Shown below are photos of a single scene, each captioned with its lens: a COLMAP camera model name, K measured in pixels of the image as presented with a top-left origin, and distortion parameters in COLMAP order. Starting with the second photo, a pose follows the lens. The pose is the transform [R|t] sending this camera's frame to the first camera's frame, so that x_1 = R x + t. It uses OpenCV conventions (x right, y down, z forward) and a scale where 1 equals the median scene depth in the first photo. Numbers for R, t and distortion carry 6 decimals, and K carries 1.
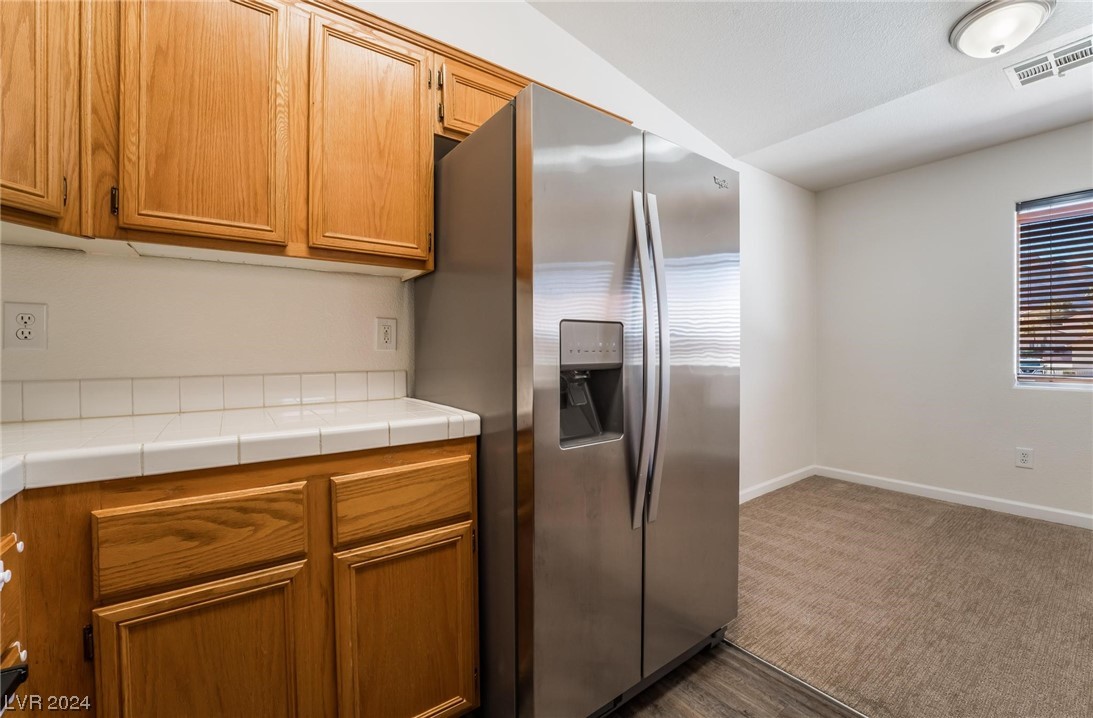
lens RADIAL K [[442.1, 0, 541.0], [0, 442.1, 352.3], [0, 0, 1]] dist [-0.030362, 0.003973]
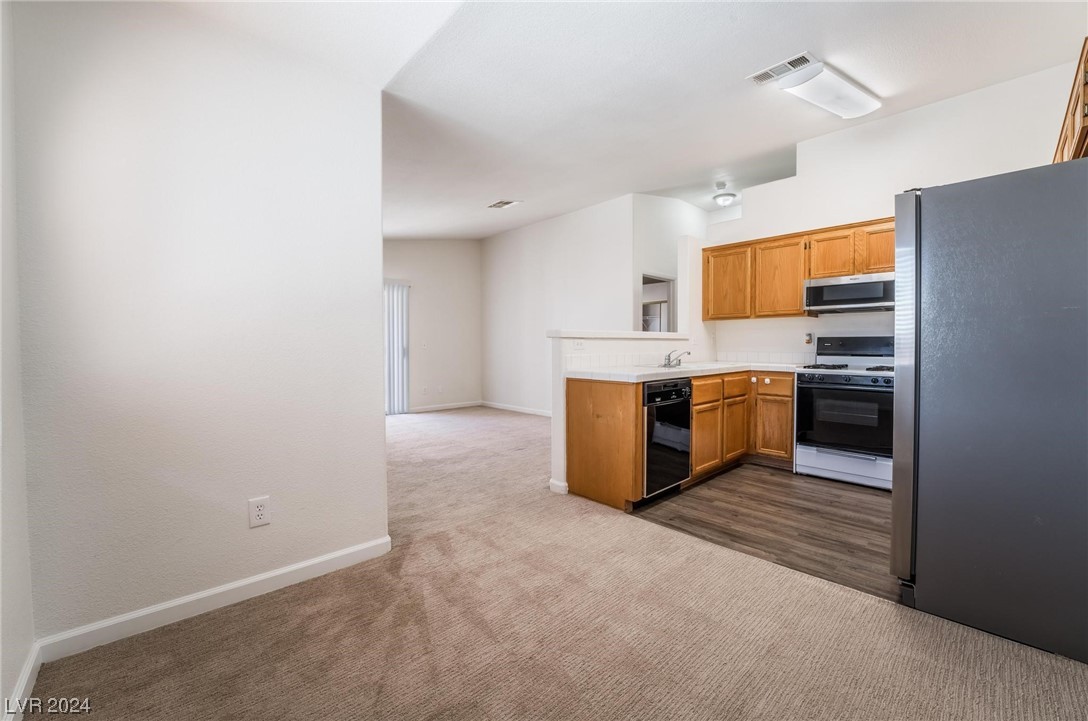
lens RADIAL K [[440.0, 0, 545.2], [0, 440.0, 357.5], [0, 0, 1]] dist [-0.030362, 0.003973]
pose [[0.990067, -0.003504, 0.140555, -1.747649], [0.000151, 0.999715, 0.023864, 0.011024], [-0.140598, -0.023605, 0.989785, -1.700350]]
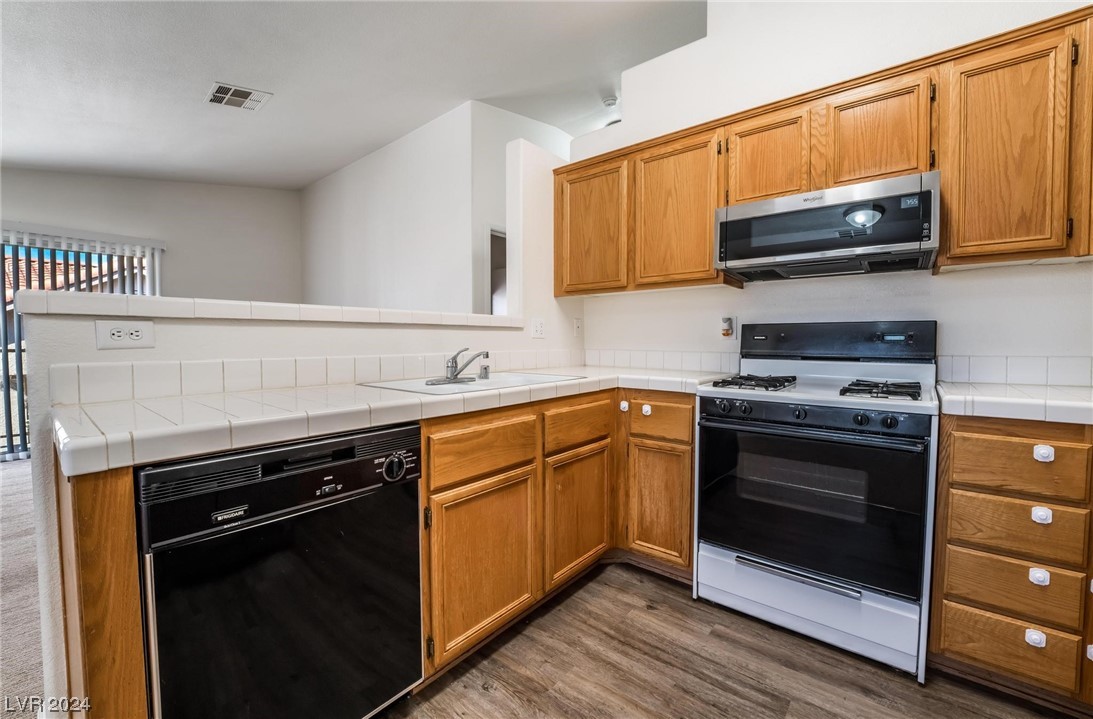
lens RADIAL K [[442.1, 0, 548.6], [0, 442.1, 356.5], [0, 0, 1]] dist [-0.030362, 0.003973]
pose [[0.963712, -0.006868, 0.266856, -0.644319], [-0.001549, 0.999508, 0.031320, 0.012334], [-0.266940, -0.030597, 0.963227, -0.432192]]
